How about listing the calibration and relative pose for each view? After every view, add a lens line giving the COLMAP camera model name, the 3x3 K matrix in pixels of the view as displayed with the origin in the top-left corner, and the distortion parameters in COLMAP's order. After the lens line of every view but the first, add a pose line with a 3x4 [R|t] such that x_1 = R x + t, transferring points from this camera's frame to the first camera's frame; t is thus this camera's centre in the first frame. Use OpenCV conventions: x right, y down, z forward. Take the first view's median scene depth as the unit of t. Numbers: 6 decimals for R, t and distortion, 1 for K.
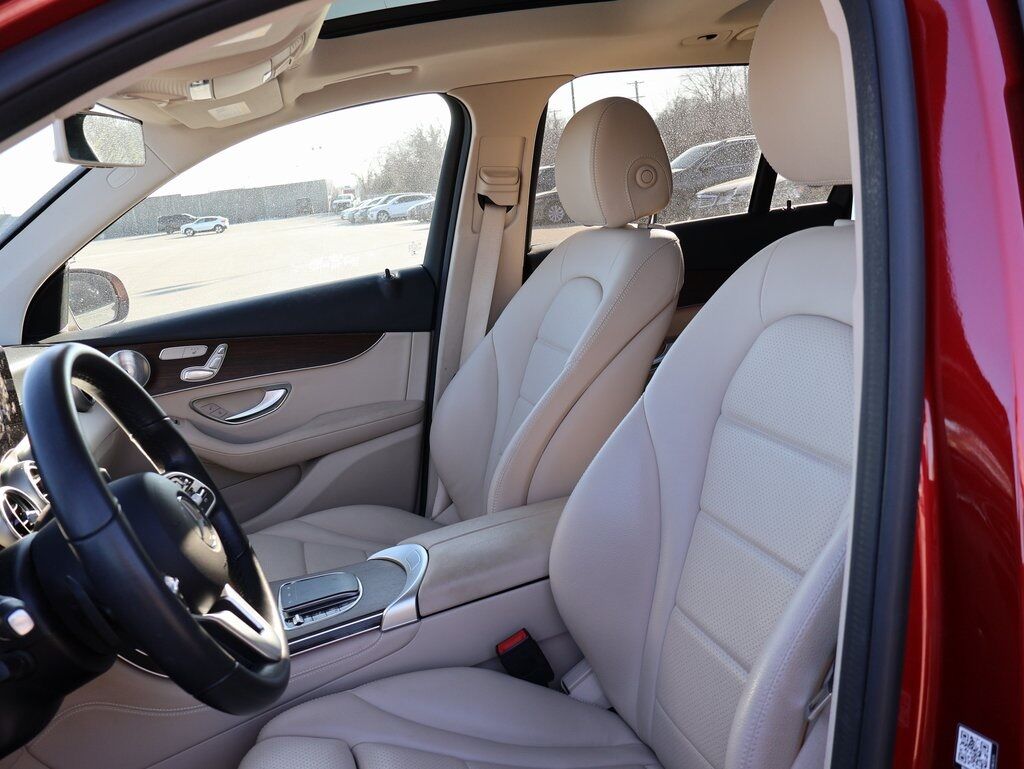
lens RADIAL K [[968.3, 0, 515.1], [0, 968.3, 387.5], [0, 0, 1]] dist [-0.010825, 0.000000]
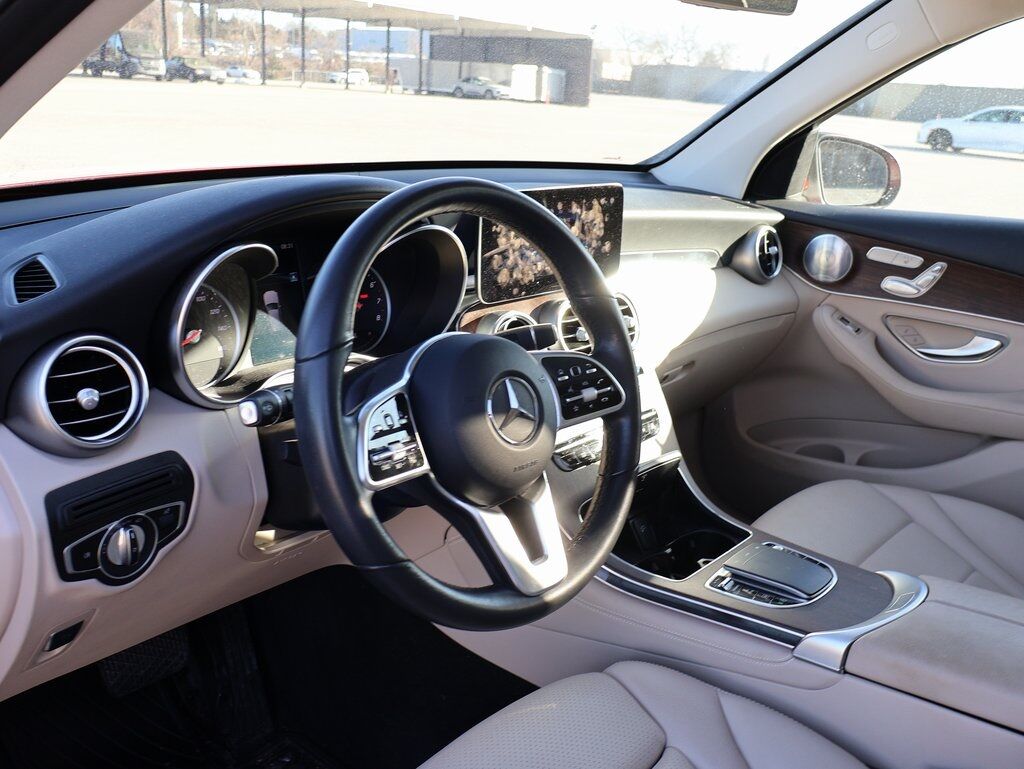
lens RADIAL K [[968.3, 0, 509.3], [0, 968.3, 385.4], [0, 0, 1]] dist [-0.010825, 0.000000]
pose [[0.537599, 0.396842, -0.743978, 0.155028], [-0.304369, 0.914169, 0.267685, -0.057452], [0.786350, 0.082537, 0.612243, 0.211963]]
